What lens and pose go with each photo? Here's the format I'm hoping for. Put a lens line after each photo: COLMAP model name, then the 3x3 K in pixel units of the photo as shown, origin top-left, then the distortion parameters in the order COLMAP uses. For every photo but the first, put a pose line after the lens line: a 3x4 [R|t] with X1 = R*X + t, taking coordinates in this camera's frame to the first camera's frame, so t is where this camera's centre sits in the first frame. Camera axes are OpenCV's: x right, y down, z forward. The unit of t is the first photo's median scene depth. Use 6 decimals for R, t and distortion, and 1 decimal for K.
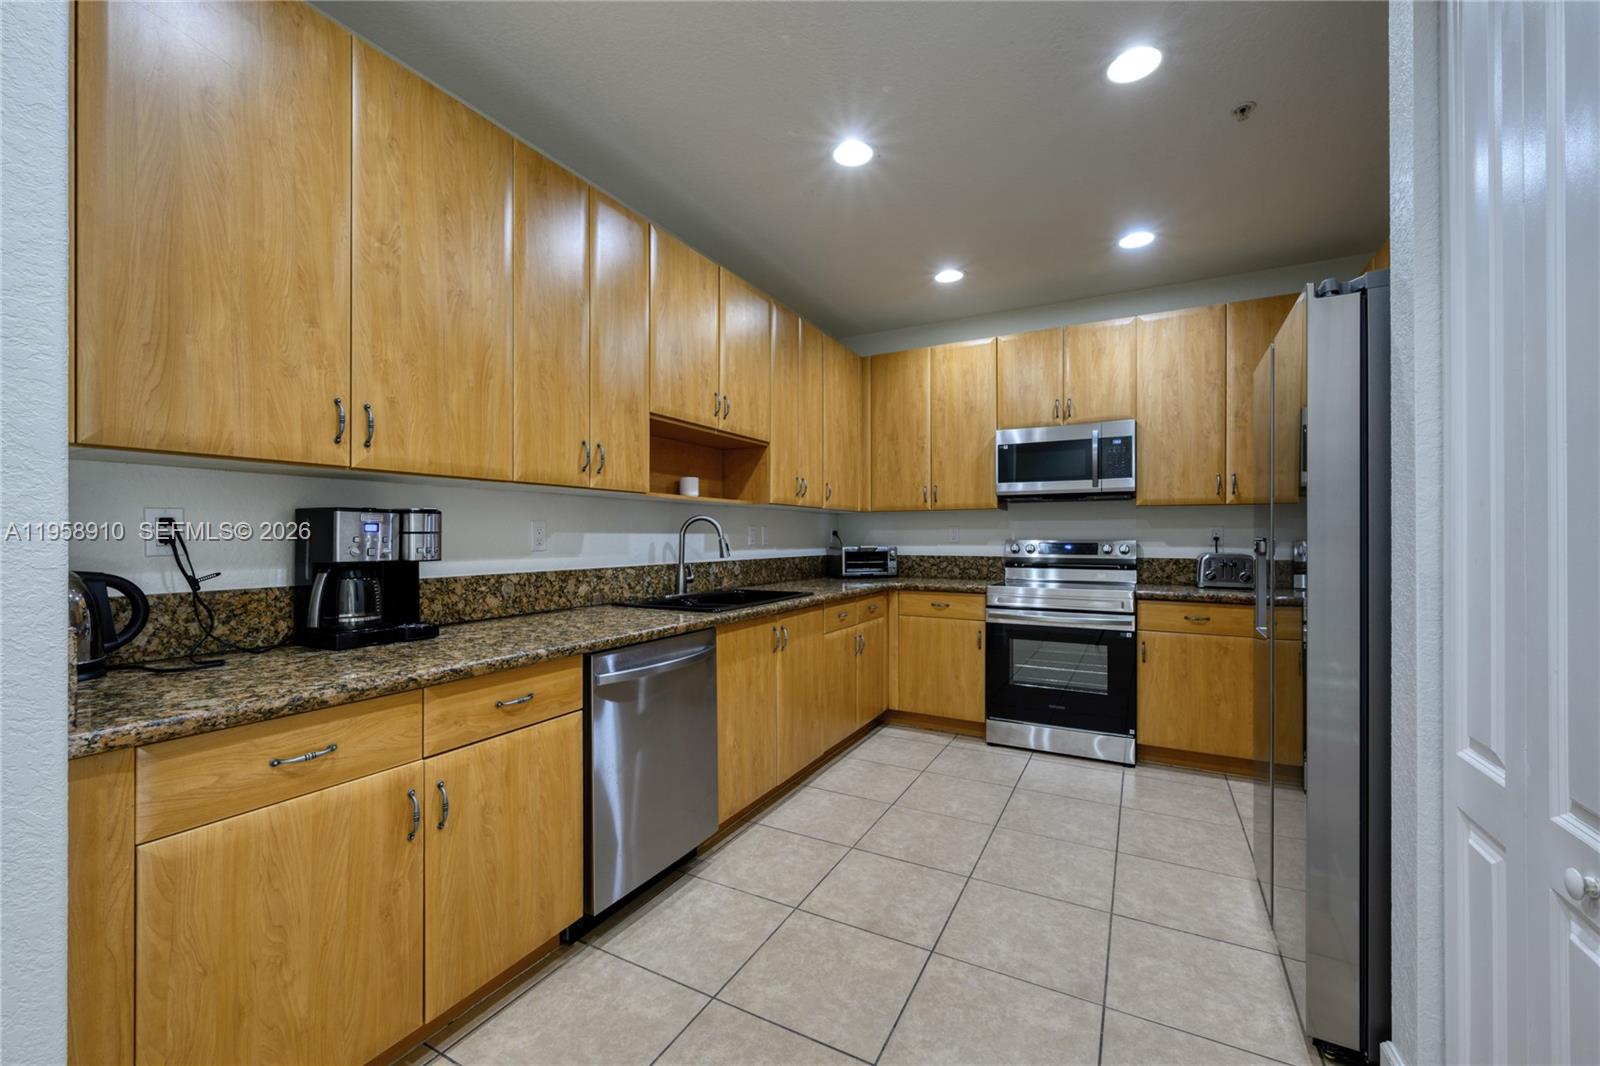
lens RADIAL K [[631.2, 0, 794.2], [0, 631.2, 543.5], [0, 0, 1]] dist [-0.000544, -0.000216]
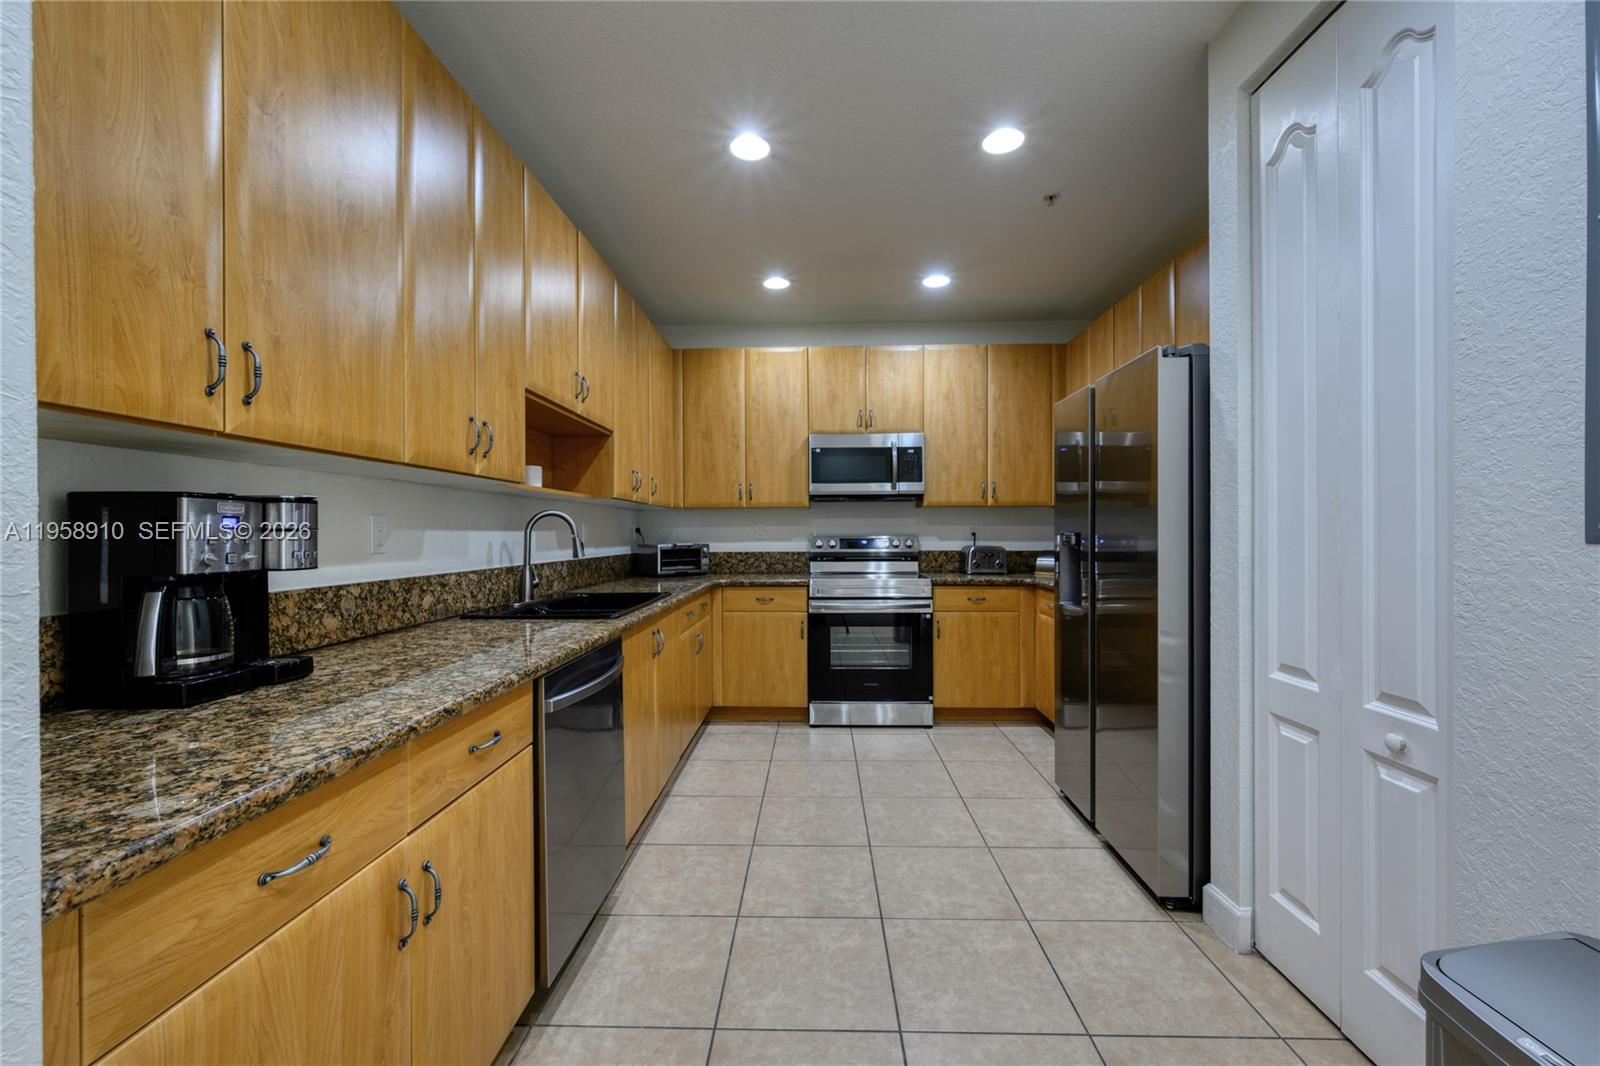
lens RADIAL K [[633.7, 0, 793.1], [0, 633.7, 543.1], [0, 0, 1]] dist [0.000824, 0.000182]
pose [[0.893150, -0.011168, 0.449620, -0.283683], [0.009529, 0.999937, 0.005906, -0.000788], [-0.449658, -0.000991, 0.893200, 0.073407]]
